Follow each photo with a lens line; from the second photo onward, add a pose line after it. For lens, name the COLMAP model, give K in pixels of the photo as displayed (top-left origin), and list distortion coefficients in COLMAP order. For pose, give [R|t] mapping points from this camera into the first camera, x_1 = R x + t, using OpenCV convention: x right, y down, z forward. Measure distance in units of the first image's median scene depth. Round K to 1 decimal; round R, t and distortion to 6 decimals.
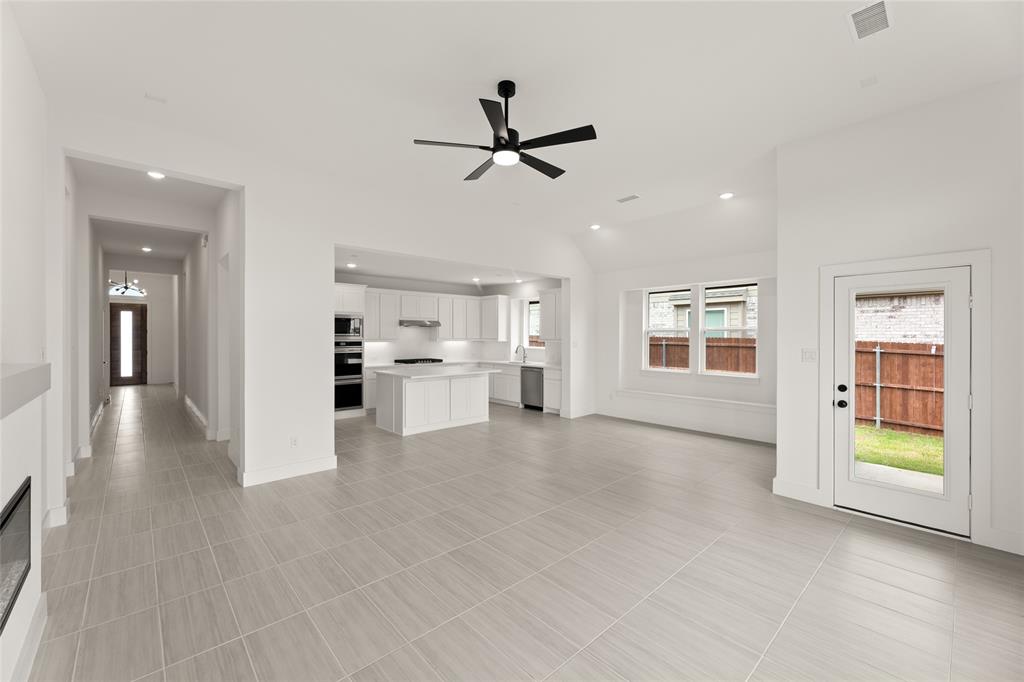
lens RADIAL K [[413.7, 0, 505.3], [0, 413.7, 338.2], [0, 0, 1]] dist [-0.000431, 0.000478]
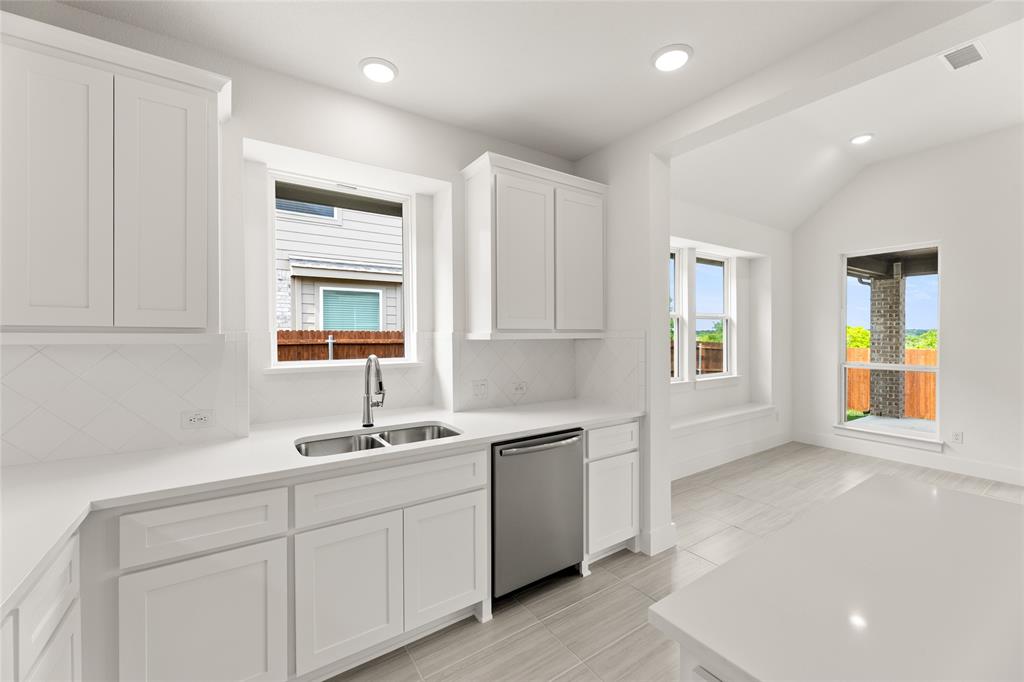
lens RADIAL K [[413.7, 0, 495.8], [0, 413.7, 333.4], [0, 0, 1]] dist [-0.000431, 0.000478]
pose [[0.143123, -0.001944, 0.989703, -0.191597], [0.008728, 0.999962, 0.000702, 0.003675], [-0.989666, 0.008538, 0.143134, 0.930263]]
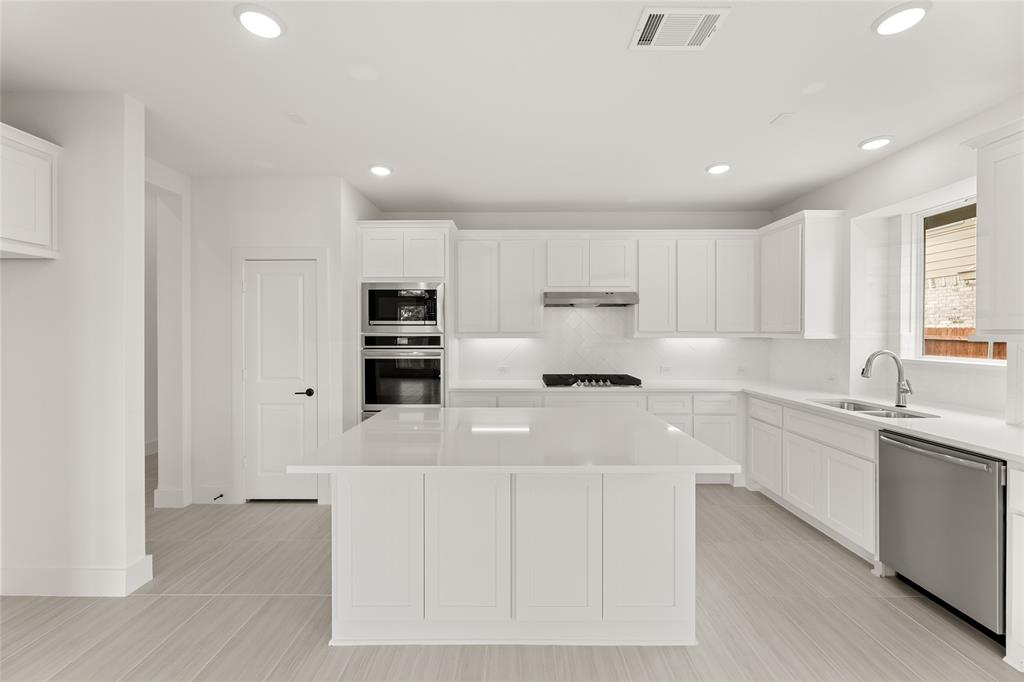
lens RADIAL K [[413.7, 0, 516.8], [0, 413.7, 335.8], [0, 0, 1]] dist [-0.000431, 0.000478]
pose [[0.746555, 0.001971, -0.665321, 0.039426], [-0.002321, 0.999997, 0.000357, 0.005766], [0.665320, 0.001278, 0.746557, 0.606820]]
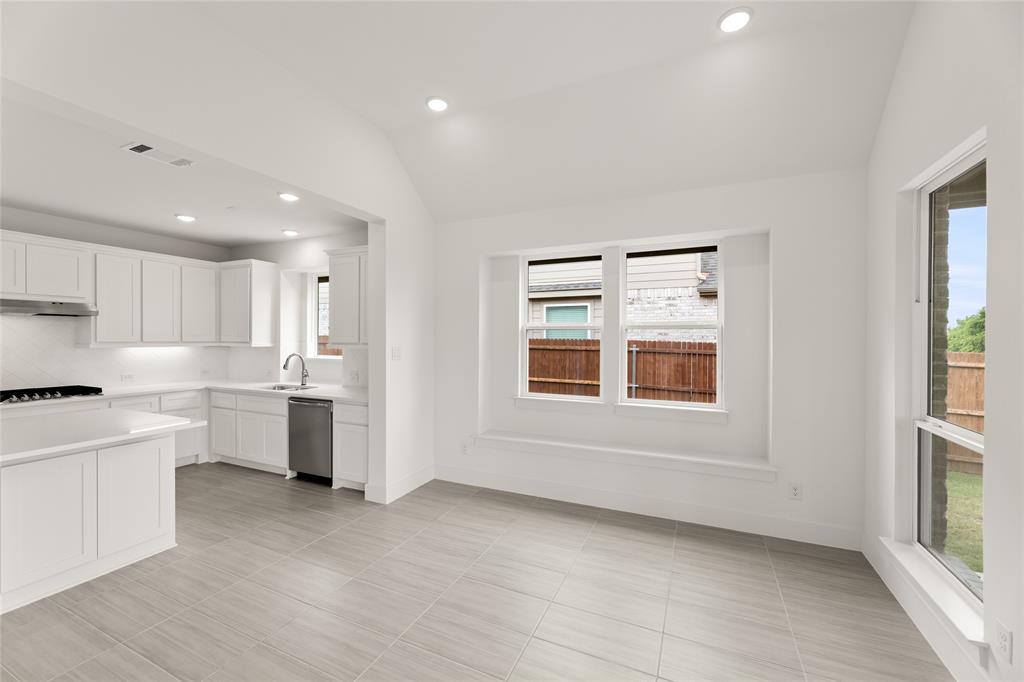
lens RADIAL K [[413.7, 0, 508.3], [0, 413.7, 339.0], [0, 0, 1]] dist [-0.000431, 0.000478]
pose [[0.917991, -0.000094, 0.396601, 0.081036], [0.000497, 0.999999, -0.000913, -0.002253], [-0.396601, 0.001035, 0.917991, 0.413125]]
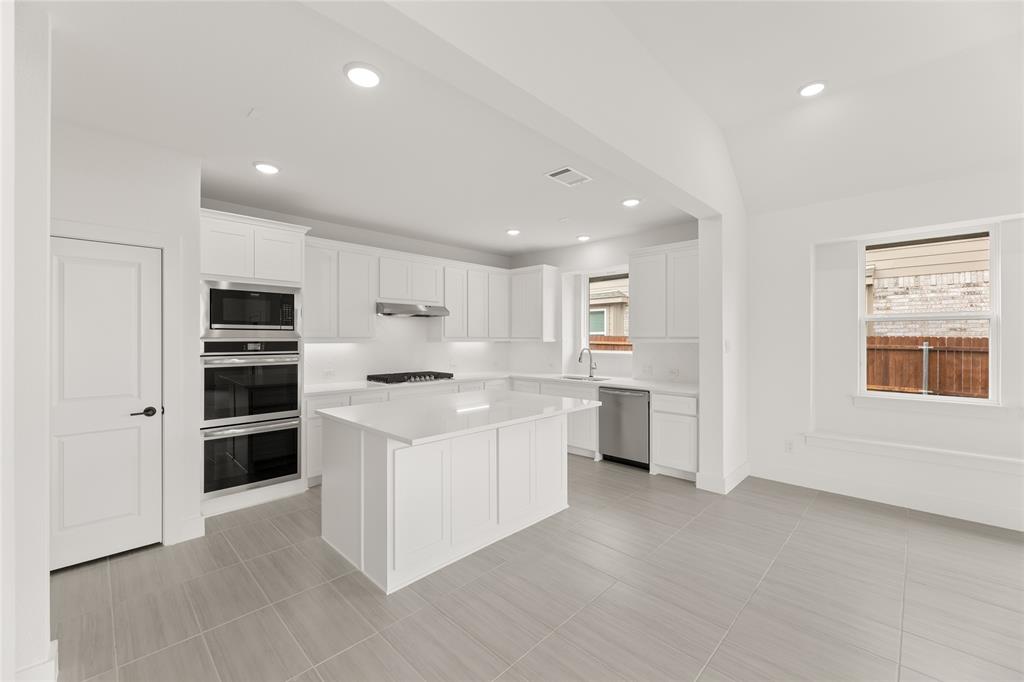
lens RADIAL K [[413.7, 0, 510.0], [0, 413.7, 337.0], [0, 0, 1]] dist [-0.000431, 0.000478]
pose [[0.997782, -0.000592, 0.066558, -0.113715], [0.001145, 0.999965, -0.008283, 0.005909], [-0.066551, 0.008340, 0.997748, 0.436357]]
